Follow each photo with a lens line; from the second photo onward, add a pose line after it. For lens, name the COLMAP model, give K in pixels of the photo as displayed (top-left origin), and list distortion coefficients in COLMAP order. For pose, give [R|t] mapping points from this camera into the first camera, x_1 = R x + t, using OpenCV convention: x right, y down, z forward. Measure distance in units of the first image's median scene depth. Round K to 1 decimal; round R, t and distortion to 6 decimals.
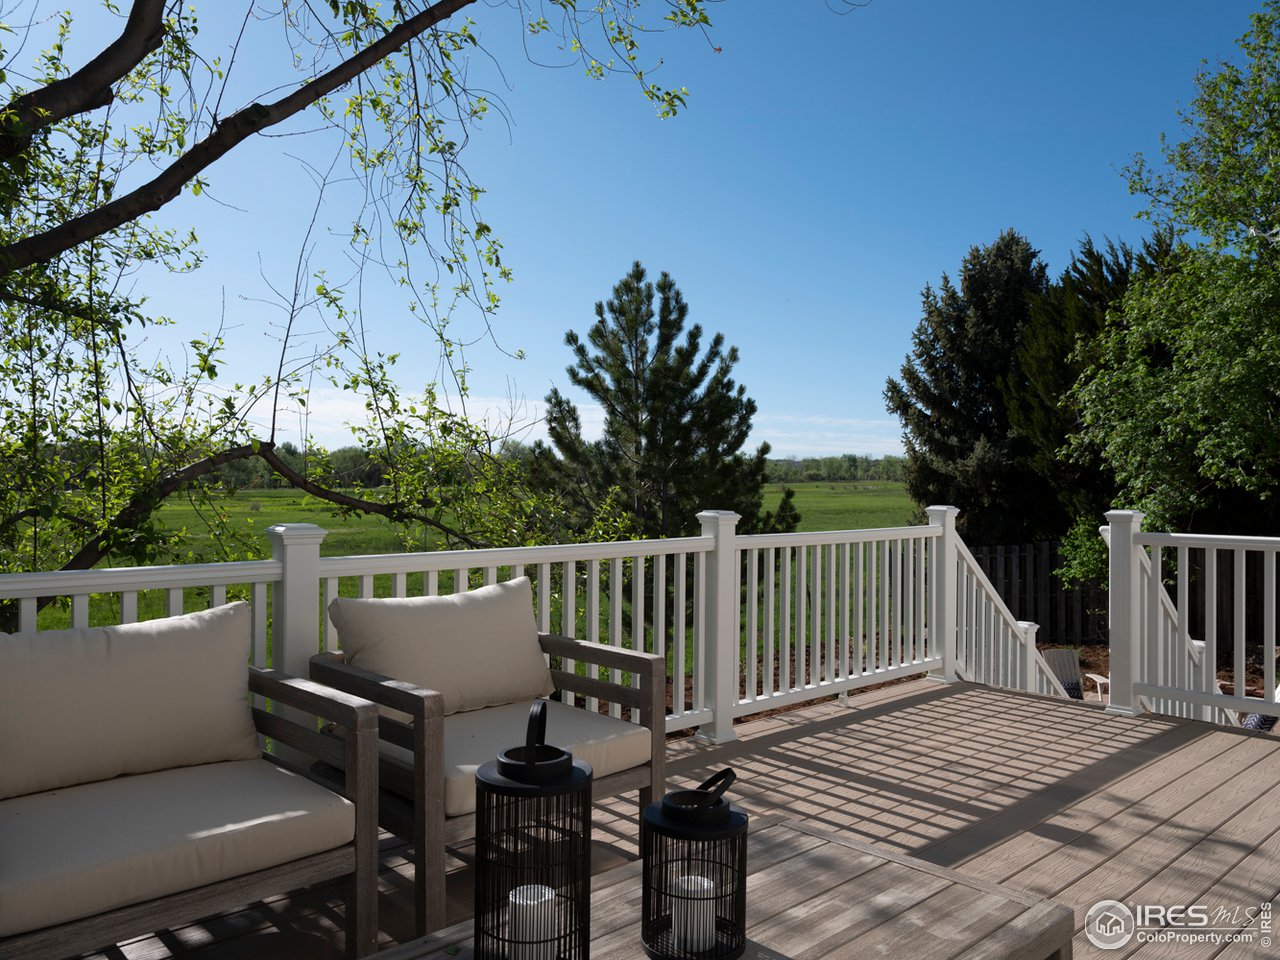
lens RADIAL K [[950.0, 0, 637.3], [0, 950.0, 481.5], [0, 0, 1]] dist [0.001834, 0.002051]
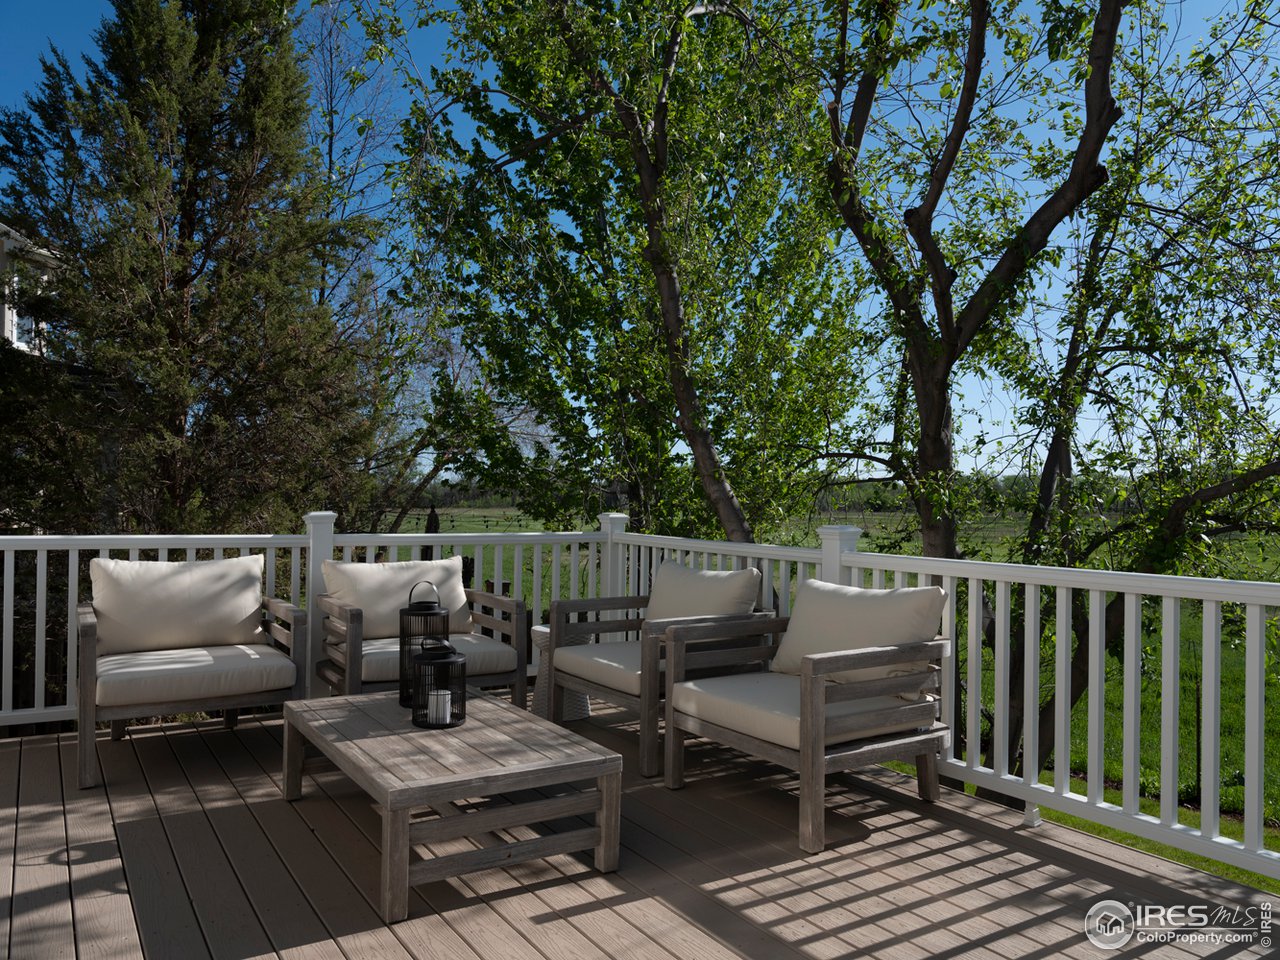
lens RADIAL K [[950.0, 0, 636.2], [0, 950.0, 483.7], [0, 0, 1]] dist [0.001834, 0.002051]
pose [[-0.180658, -0.011182, -0.983482, 1.192527], [-0.007787, 0.999920, -0.009939, 0.002300], [0.983515, 0.005863, -0.180731, 1.077617]]
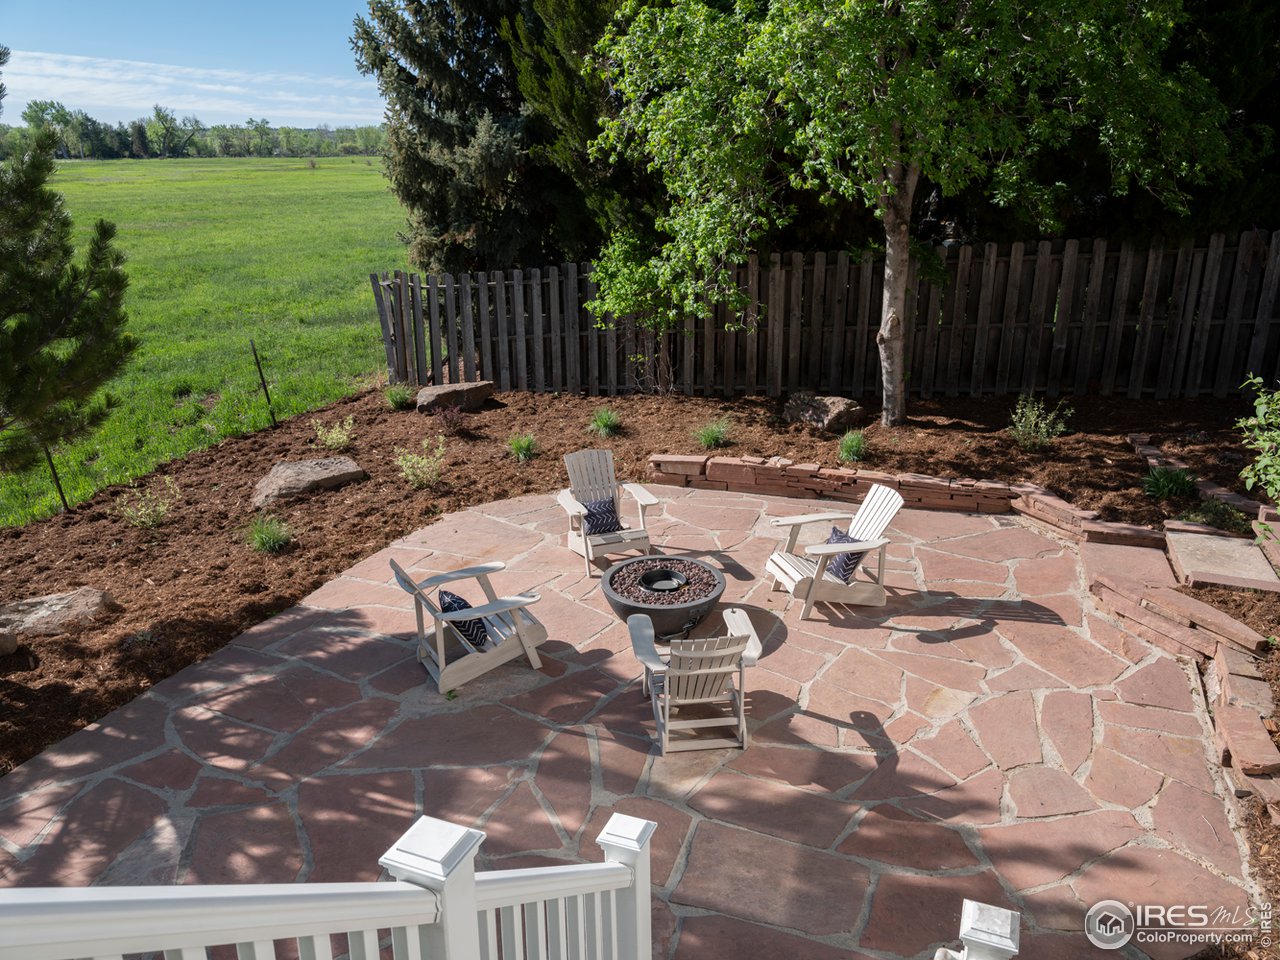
lens RADIAL K [[950.0, 0, 635.2], [0, 950.0, 480.1], [0, 0, 1]] dist [0.001834, 0.002051]
pose [[0.896433, -0.146421, 0.418292, 0.130401], [0.003002, 0.945829, 0.324650, -0.018411], [-0.443168, -0.289771, 0.848313, 0.281952]]
